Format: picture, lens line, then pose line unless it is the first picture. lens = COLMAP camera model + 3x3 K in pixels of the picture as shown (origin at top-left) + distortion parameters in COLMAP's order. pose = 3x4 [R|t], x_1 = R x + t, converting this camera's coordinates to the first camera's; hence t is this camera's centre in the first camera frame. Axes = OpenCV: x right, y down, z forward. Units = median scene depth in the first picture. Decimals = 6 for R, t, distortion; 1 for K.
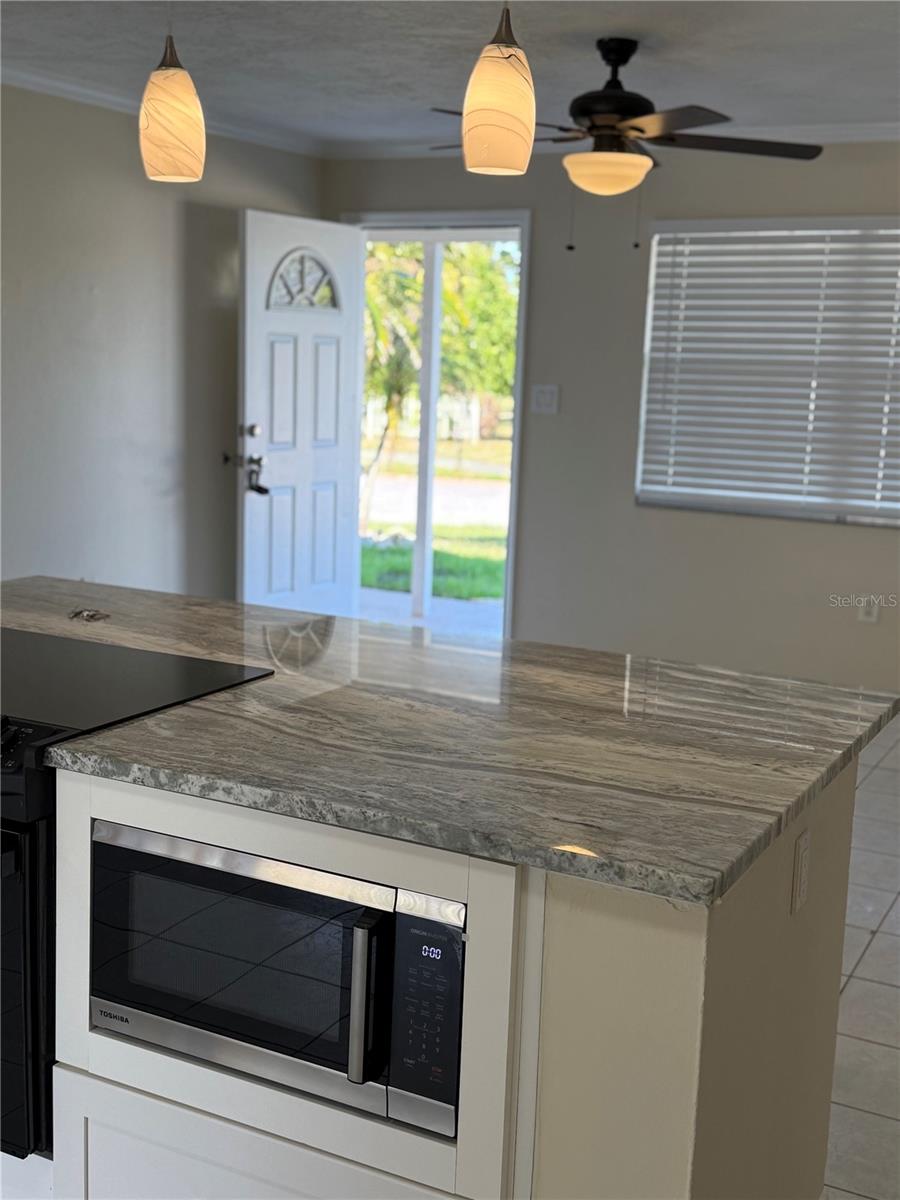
lens RADIAL K [[1467.1, 0, 431.3], [0, 1467.1, 603.5], [0, 0, 1]] dist [0.114666, 0.000000]
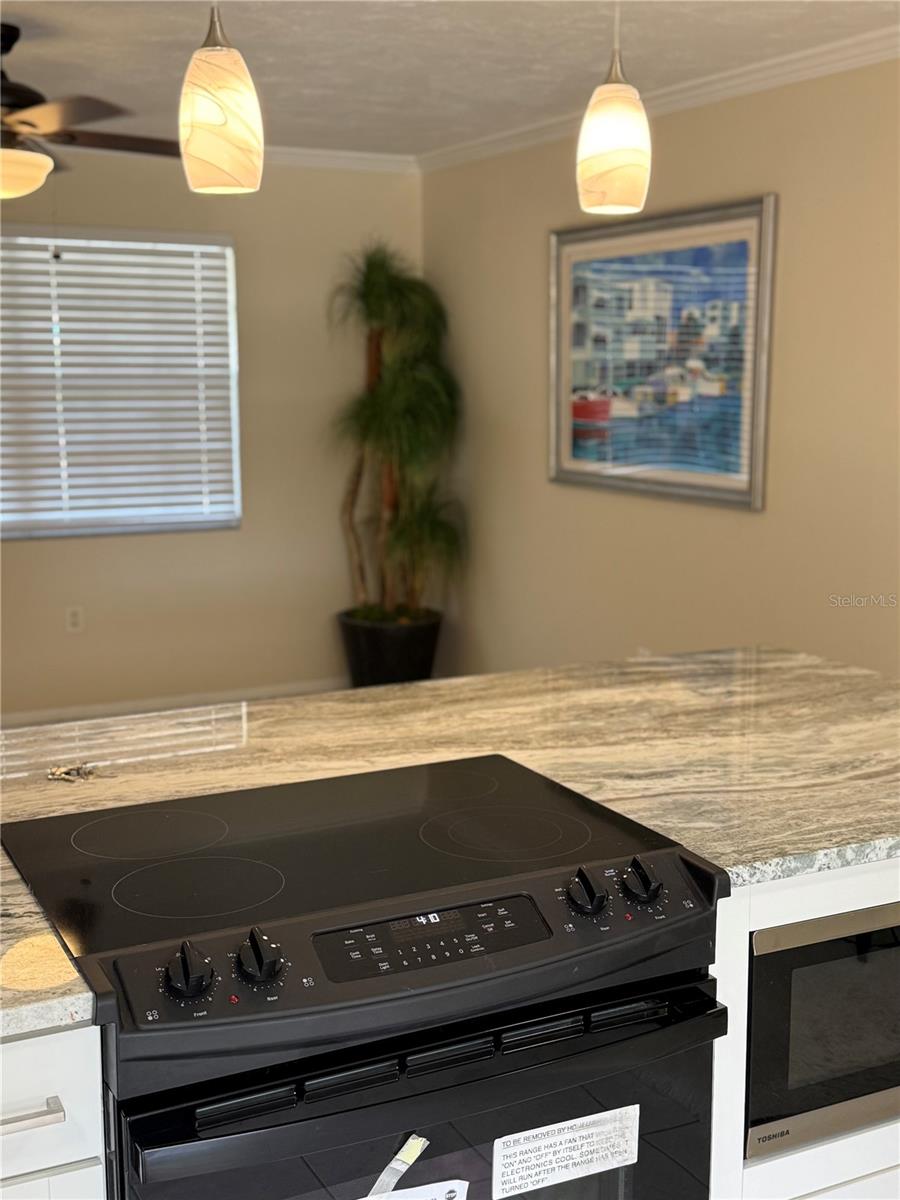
lens RADIAL K [[1467.1, 0, 454.1], [0, 1467.1, 609.3], [0, 0, 1]] dist [0.114666, 0.000000]
pose [[0.580137, -0.174116, 0.795691, -0.951110], [0.165625, 0.981693, 0.094061, -0.150238], [-0.797502, 0.077218, 0.598355, 0.559560]]
